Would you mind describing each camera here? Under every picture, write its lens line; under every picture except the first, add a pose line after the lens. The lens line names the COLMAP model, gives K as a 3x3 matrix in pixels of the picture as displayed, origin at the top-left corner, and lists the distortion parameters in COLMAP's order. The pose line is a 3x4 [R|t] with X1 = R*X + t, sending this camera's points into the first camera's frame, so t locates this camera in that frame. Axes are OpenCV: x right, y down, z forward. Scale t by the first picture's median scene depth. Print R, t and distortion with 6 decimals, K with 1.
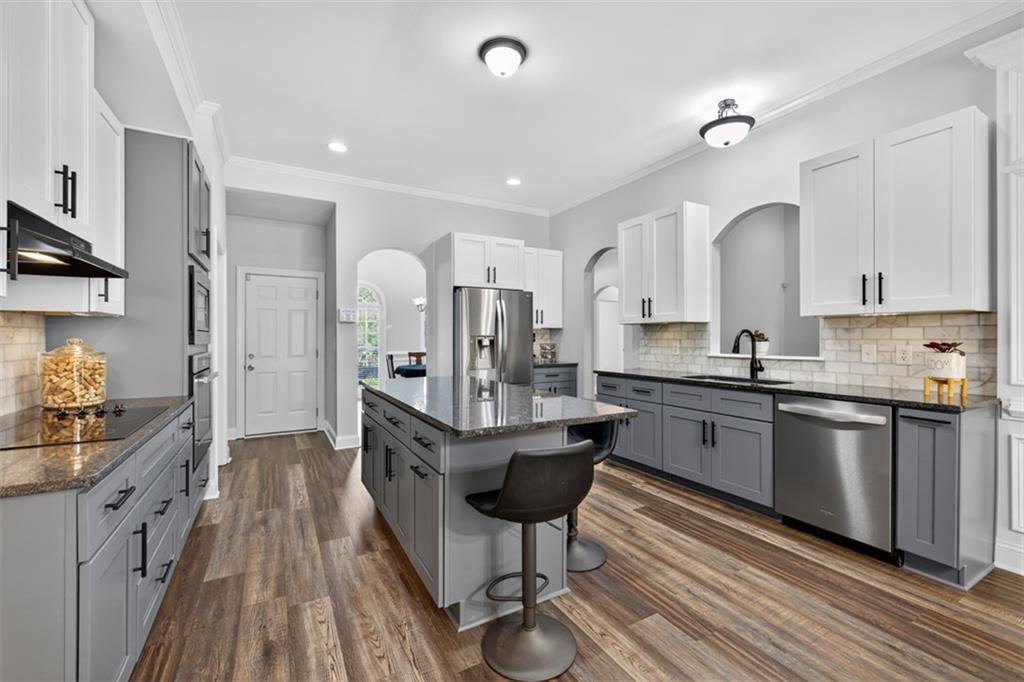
lens RADIAL K [[424.6, 0, 514.2], [0, 424.6, 338.2], [0, 0, 1]] dist [0.001088, 0.000006]
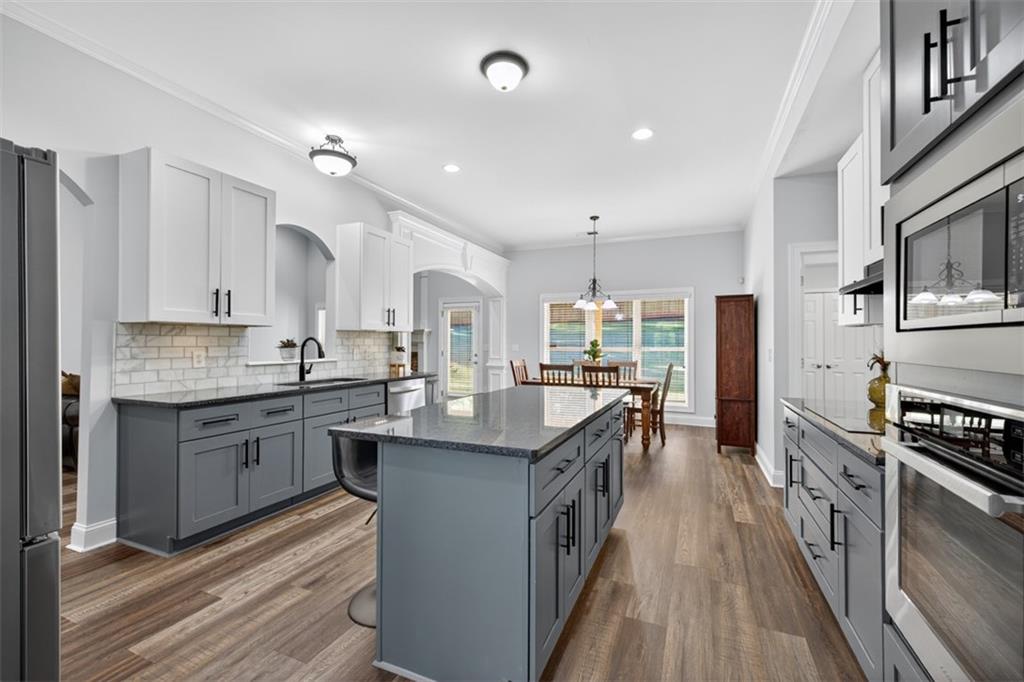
lens RADIAL K [[424.6, 0, 516.3], [0, 424.6, 342.6], [0, 0, 1]] dist [0.001088, 0.000006]
pose [[-0.603943, 0.002384, 0.797024, -0.652943], [0.000404, 0.999996, -0.002684, -0.002639], [-0.797027, -0.001299, -0.603942, 1.211024]]
